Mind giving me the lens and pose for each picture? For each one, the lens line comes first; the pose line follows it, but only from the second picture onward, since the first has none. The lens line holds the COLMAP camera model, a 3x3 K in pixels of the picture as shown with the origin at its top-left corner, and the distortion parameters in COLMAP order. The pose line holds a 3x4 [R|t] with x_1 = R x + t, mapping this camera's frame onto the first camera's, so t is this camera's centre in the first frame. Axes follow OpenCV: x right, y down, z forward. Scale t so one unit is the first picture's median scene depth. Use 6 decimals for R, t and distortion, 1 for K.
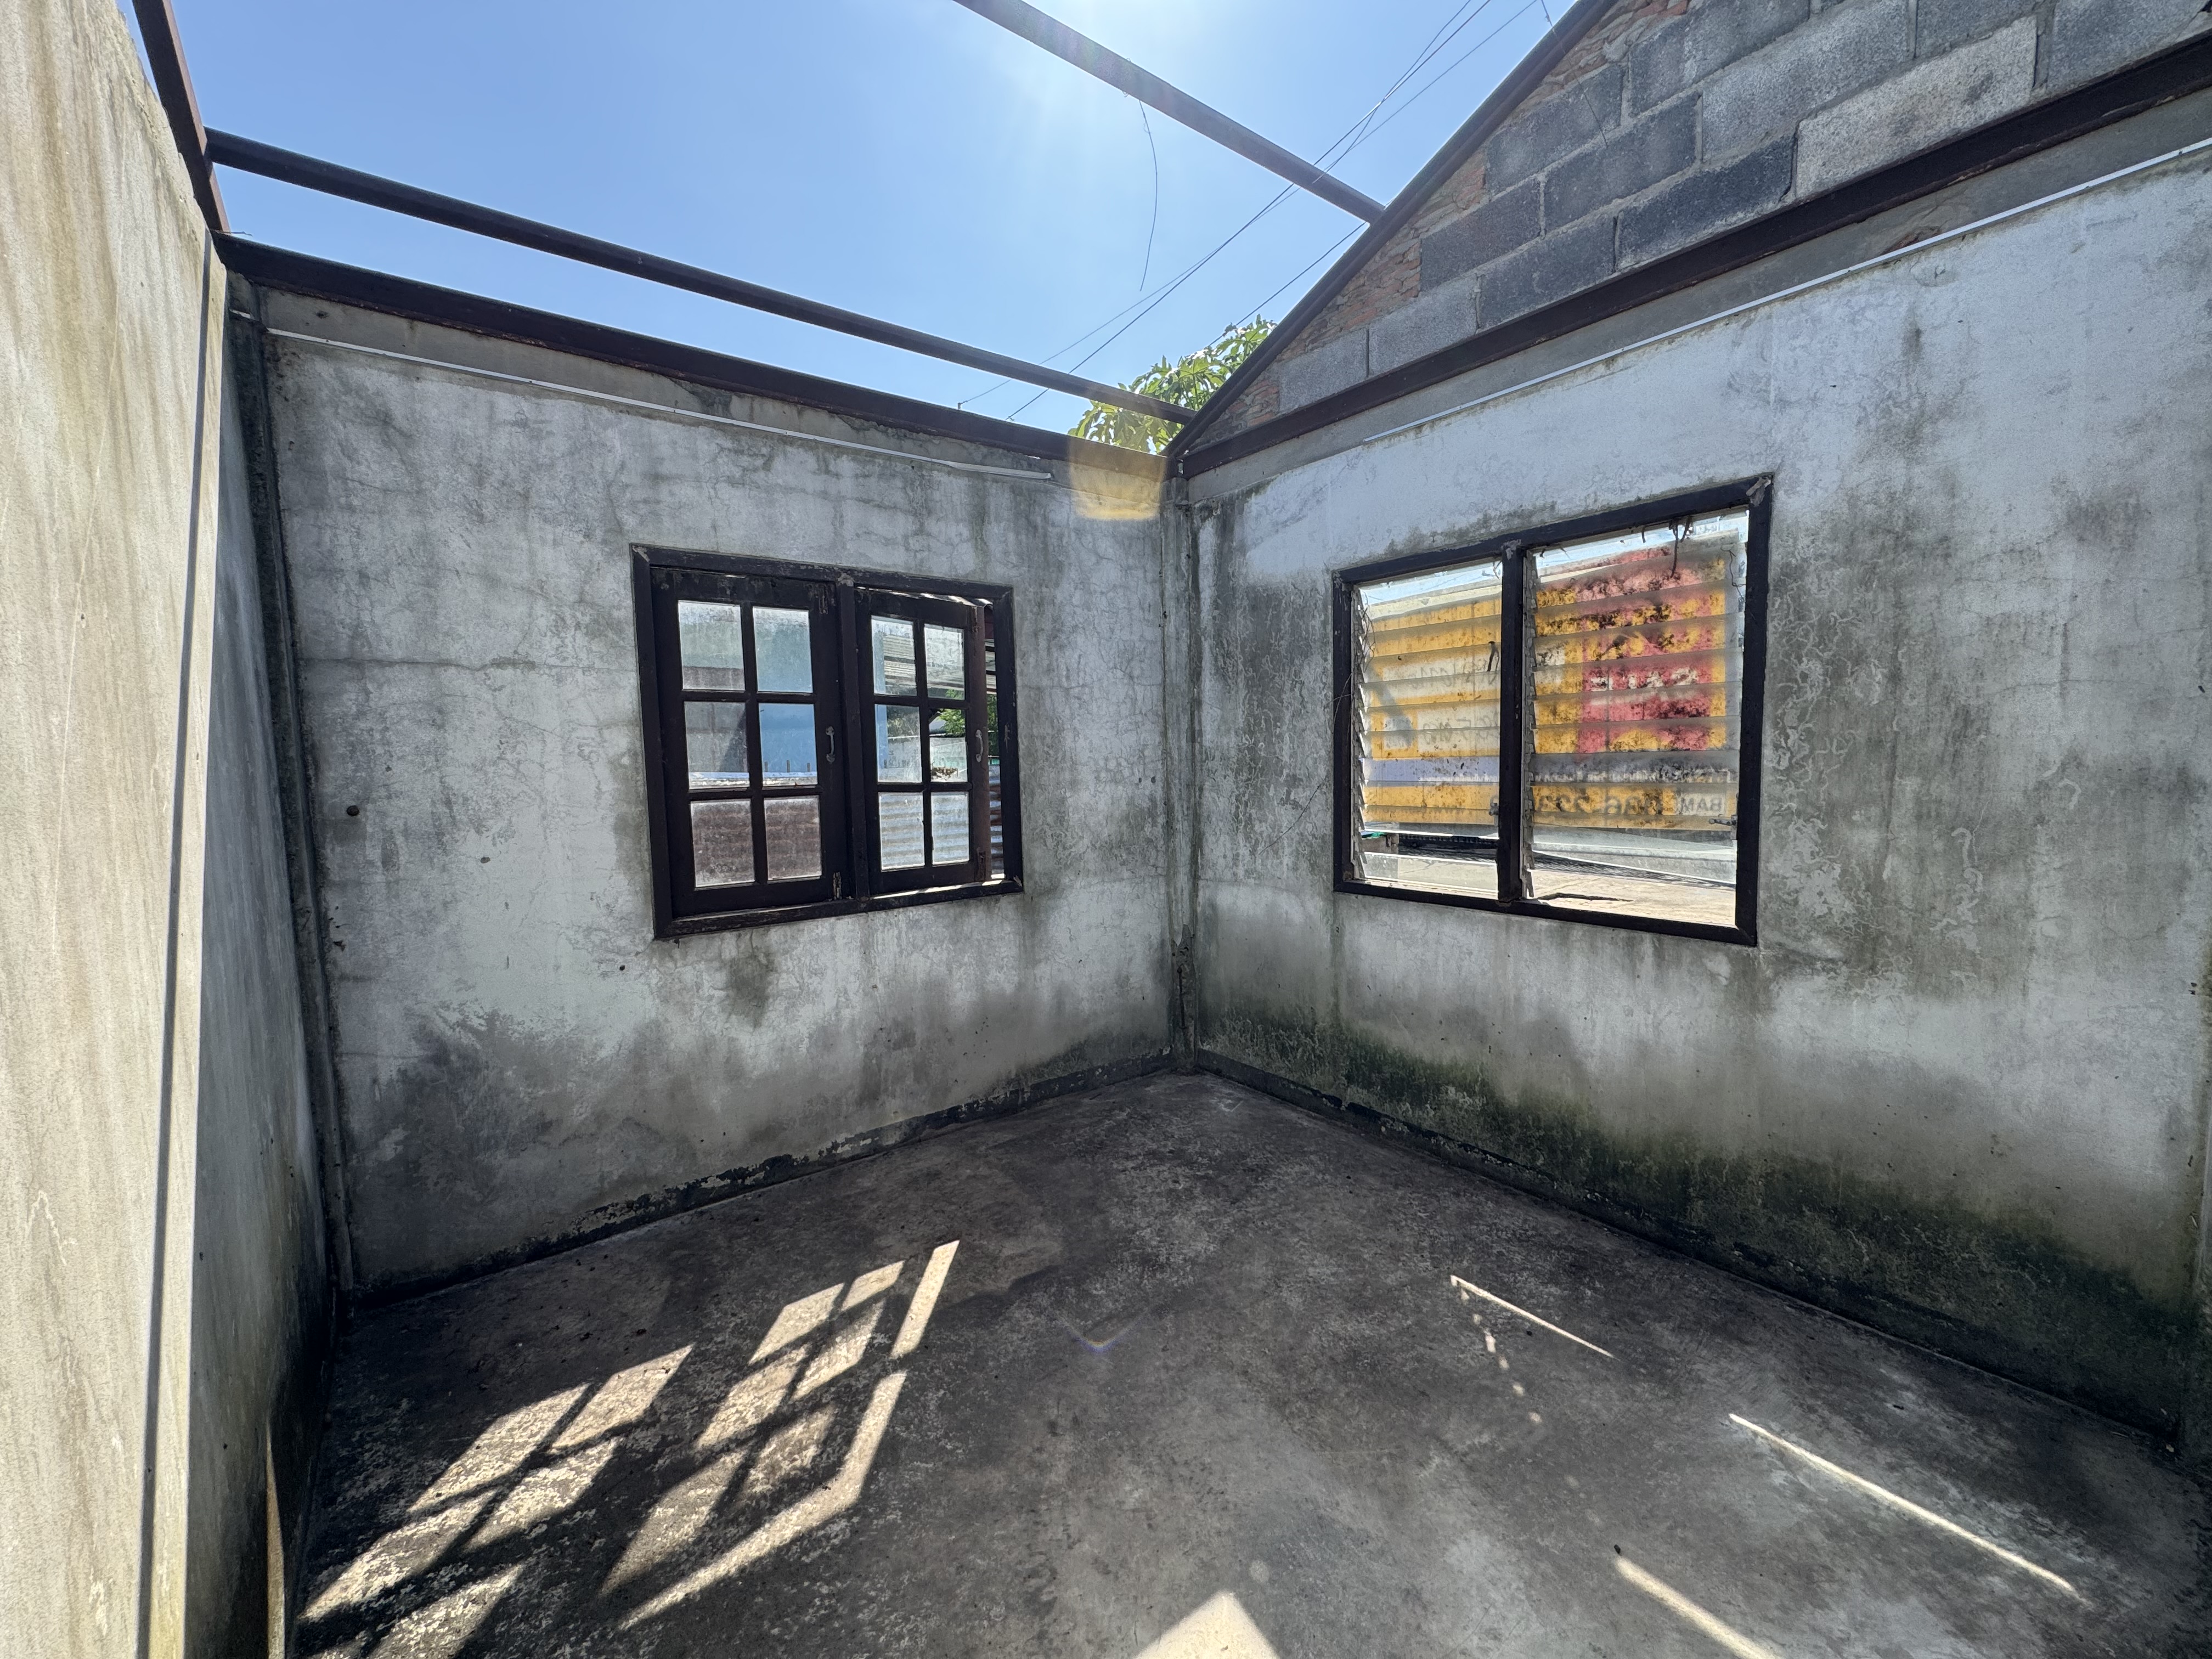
lens RADIAL K [[886.8, 0, 1108.1], [0, 886.8, 834.3], [0, 0, 1]] dist [-0.002893, 0.000118]
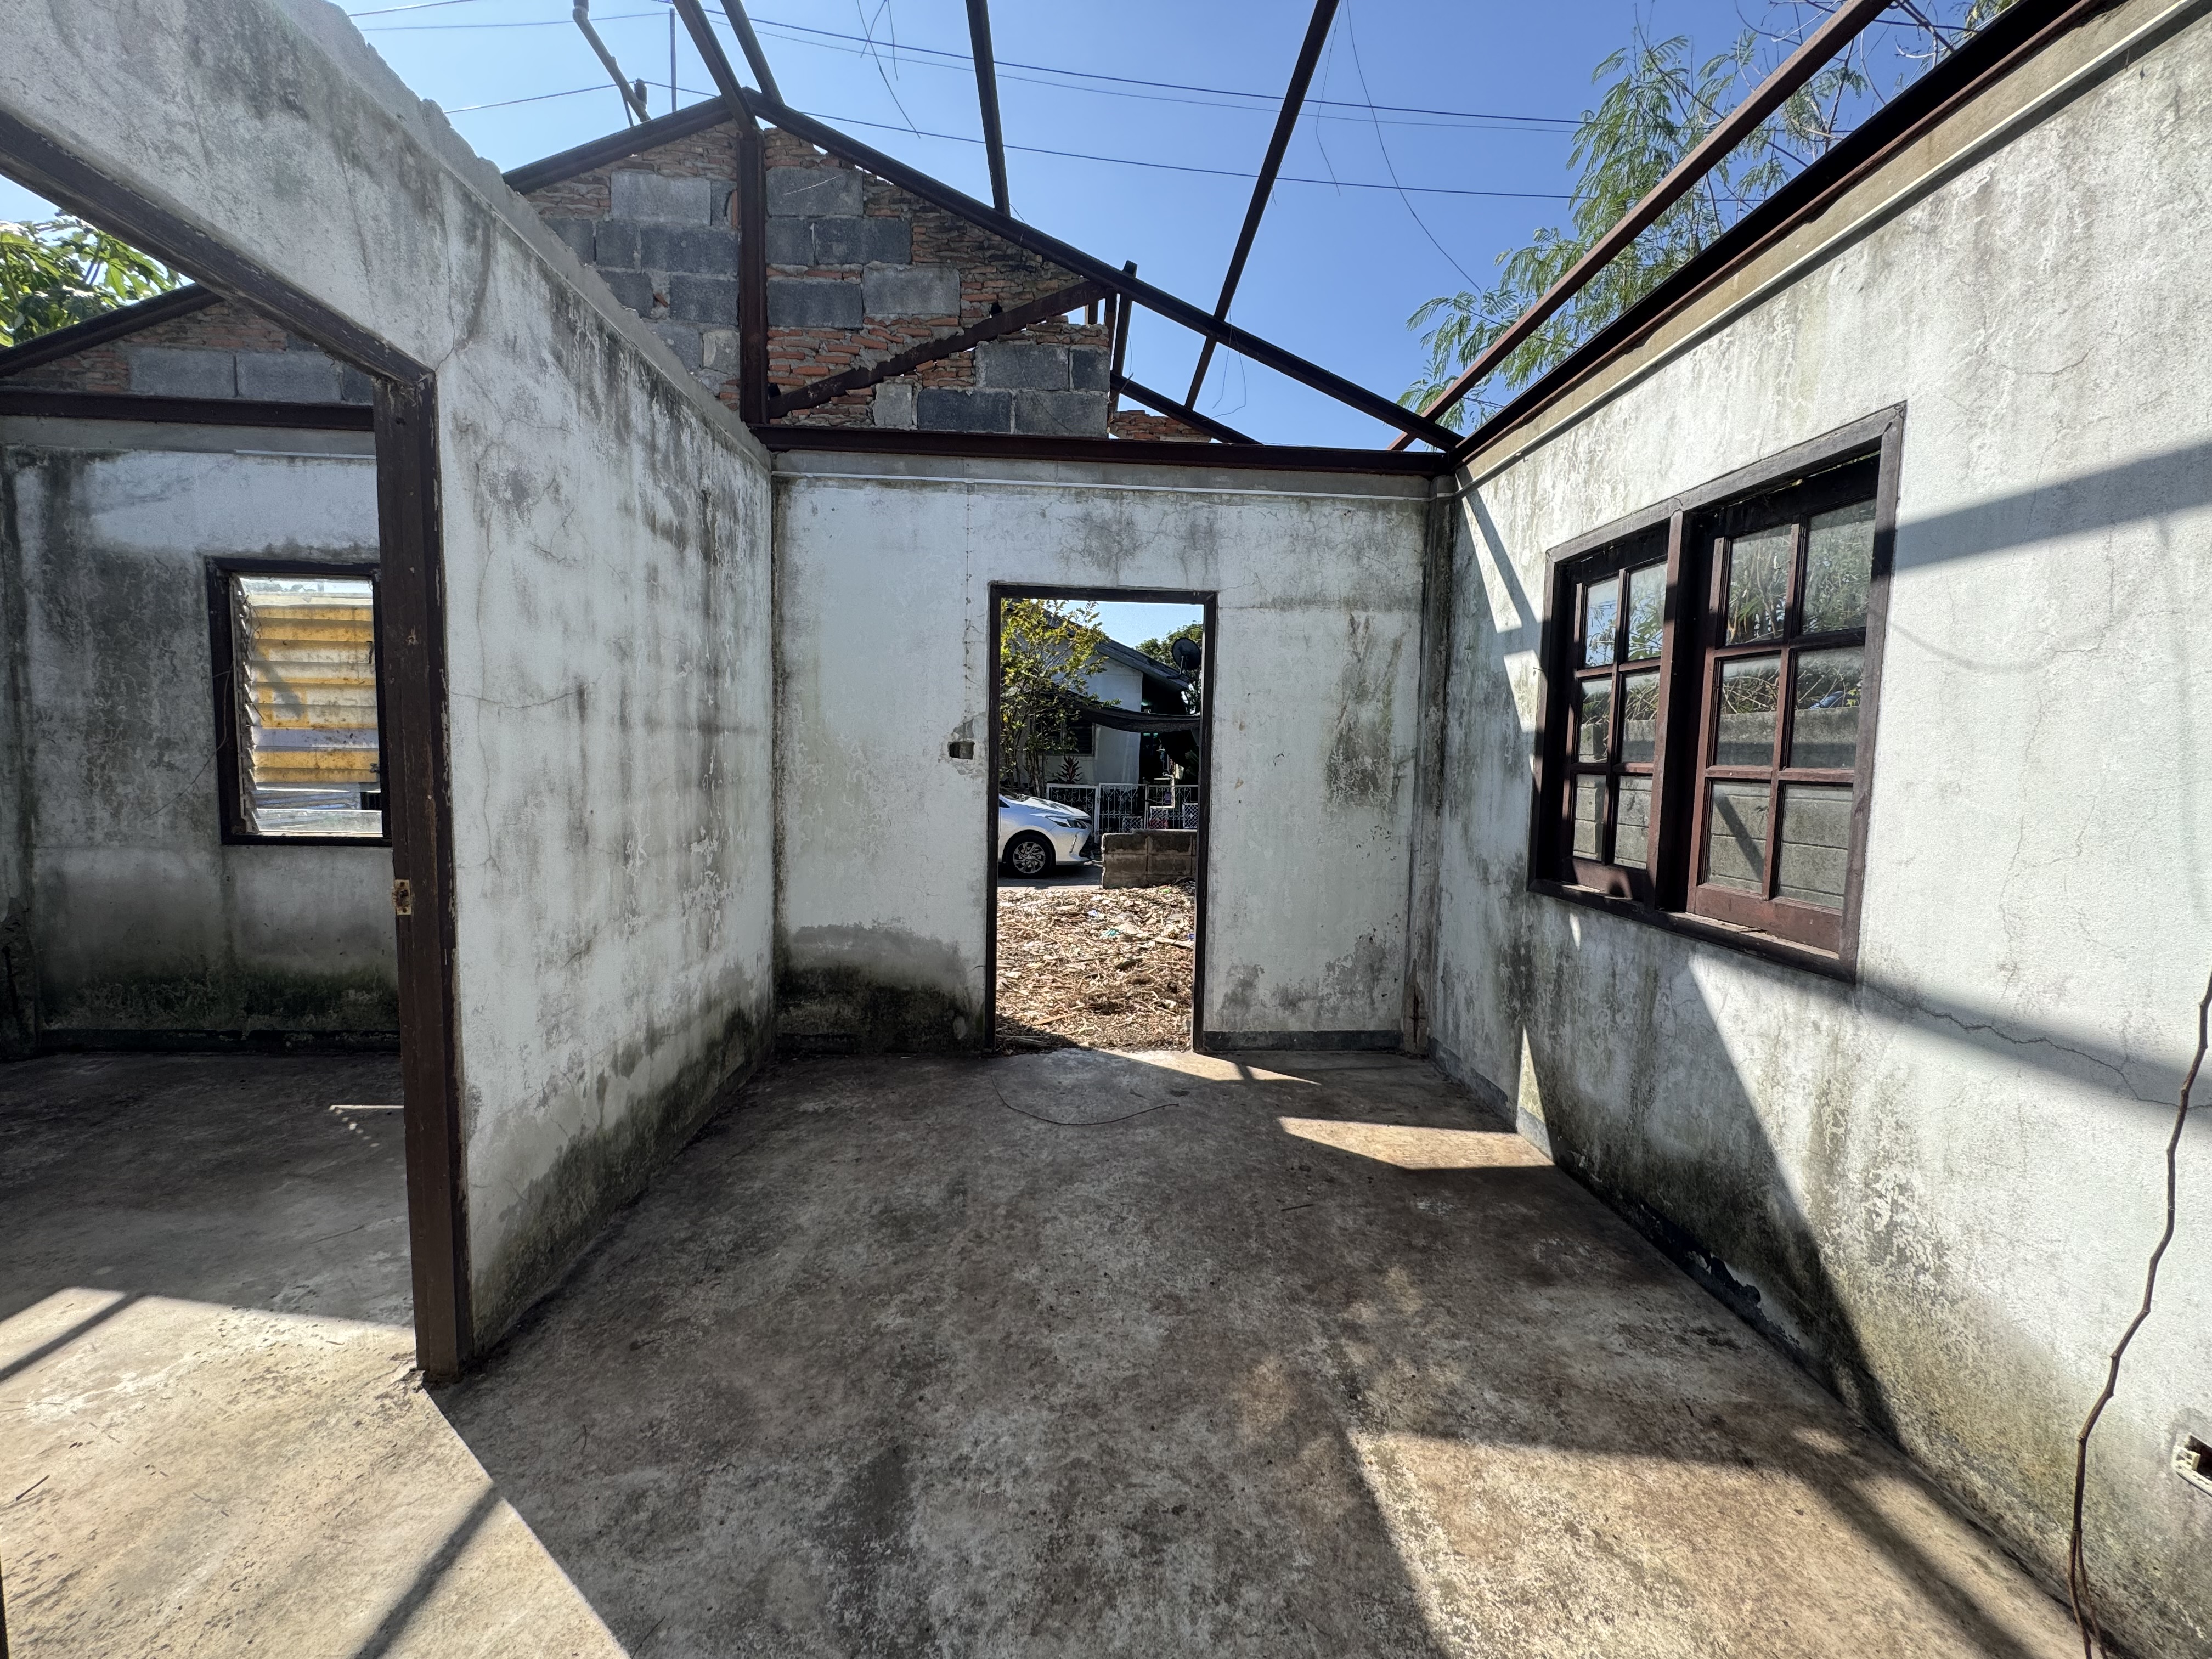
lens RADIAL K [[886.8, 0, 1115.0], [0, 886.8, 827.2], [0, 0, 1]] dist [-0.002893, 0.000118]
pose [[0.557171, -0.030276, 0.829846, -0.041234], [0.036368, 0.999266, 0.012039, 0.071116], [-0.829601, 0.023472, 0.557863, -0.557513]]
